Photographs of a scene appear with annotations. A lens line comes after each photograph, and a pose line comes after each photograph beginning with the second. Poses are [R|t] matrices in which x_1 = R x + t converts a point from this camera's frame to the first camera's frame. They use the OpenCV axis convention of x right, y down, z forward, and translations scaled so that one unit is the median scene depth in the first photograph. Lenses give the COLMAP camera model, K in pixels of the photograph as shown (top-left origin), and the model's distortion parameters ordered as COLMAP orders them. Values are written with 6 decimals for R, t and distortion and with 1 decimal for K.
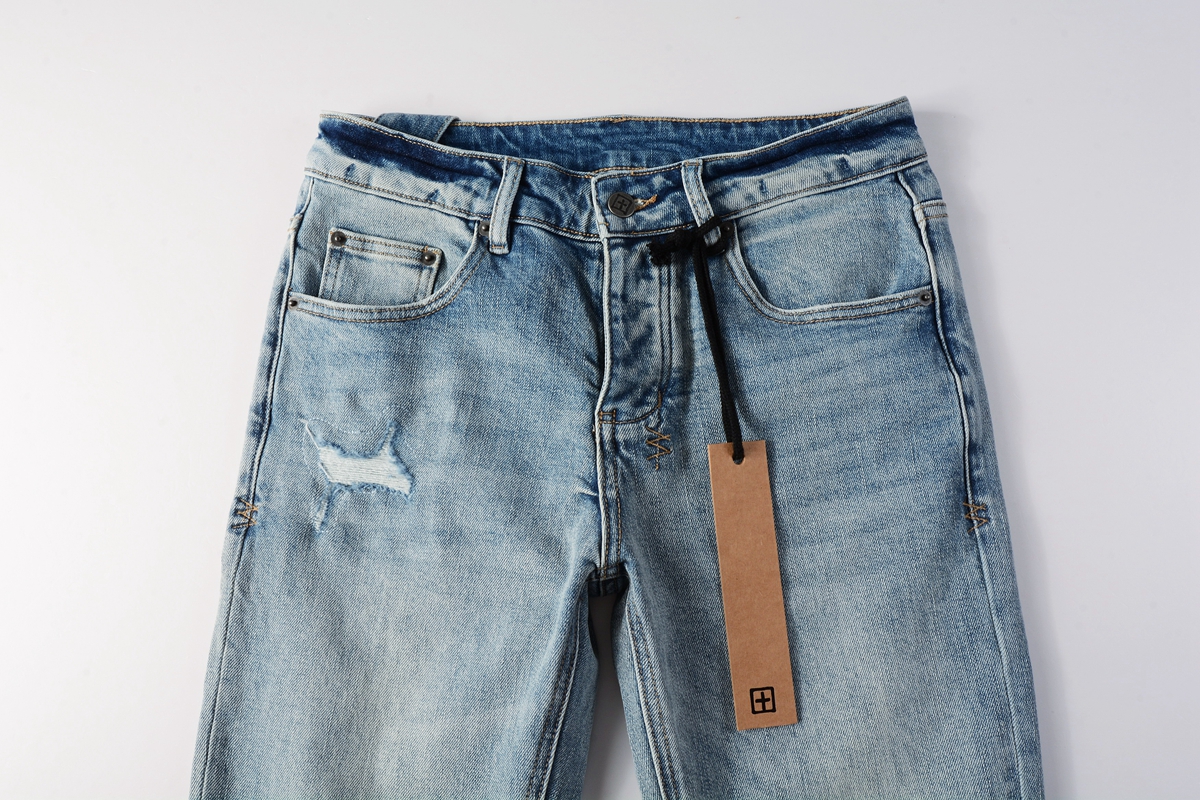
lens RADIAL K [[915.5, 0, 642.5], [0, 915.5, 448.8], [0, 0, 1]] dist [-0.022066, -0.000715]
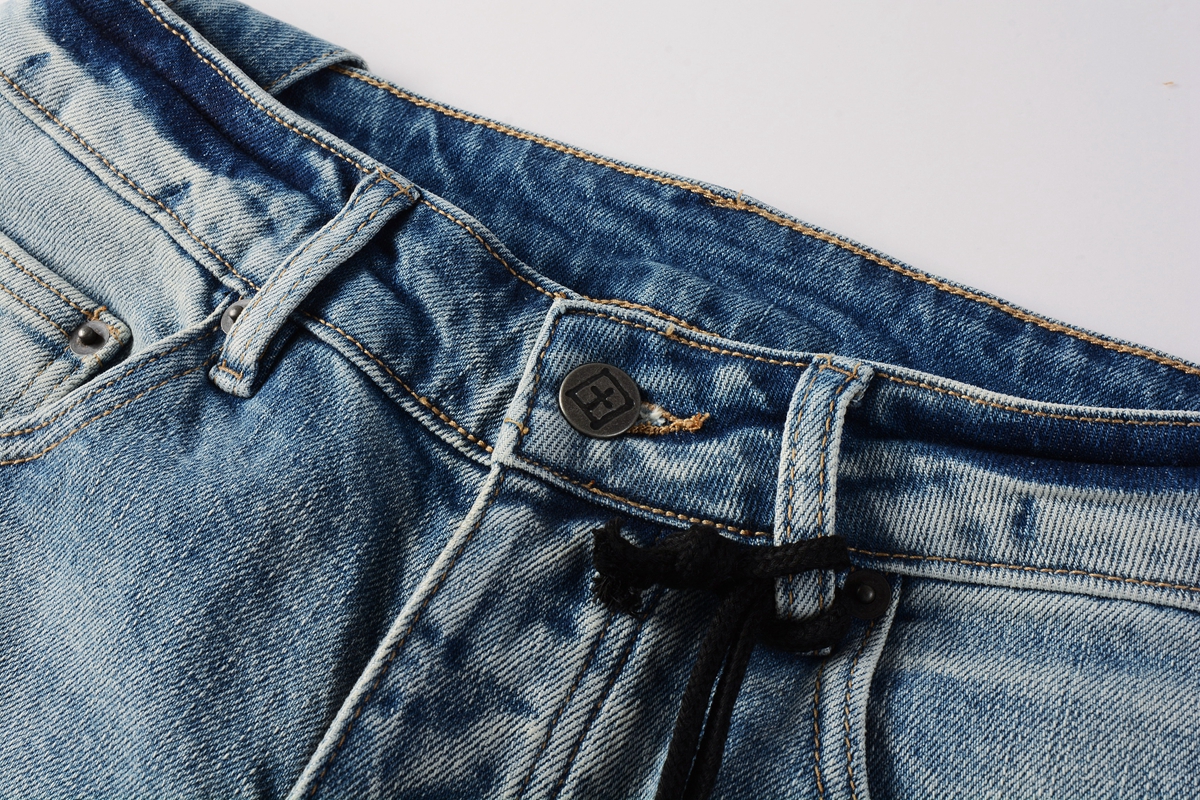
lens RADIAL K [[1645.3, 0, 596.7], [0, 1645.3, 404.0], [0, 0, 1]] dist [0.050808, 0.000000]
pose [[0.882386, 0.374547, -0.284798, 0.147988], [-0.444491, 0.862077, -0.243414, -0.118885], [0.154348, 0.341375, 0.927168, 0.442744]]
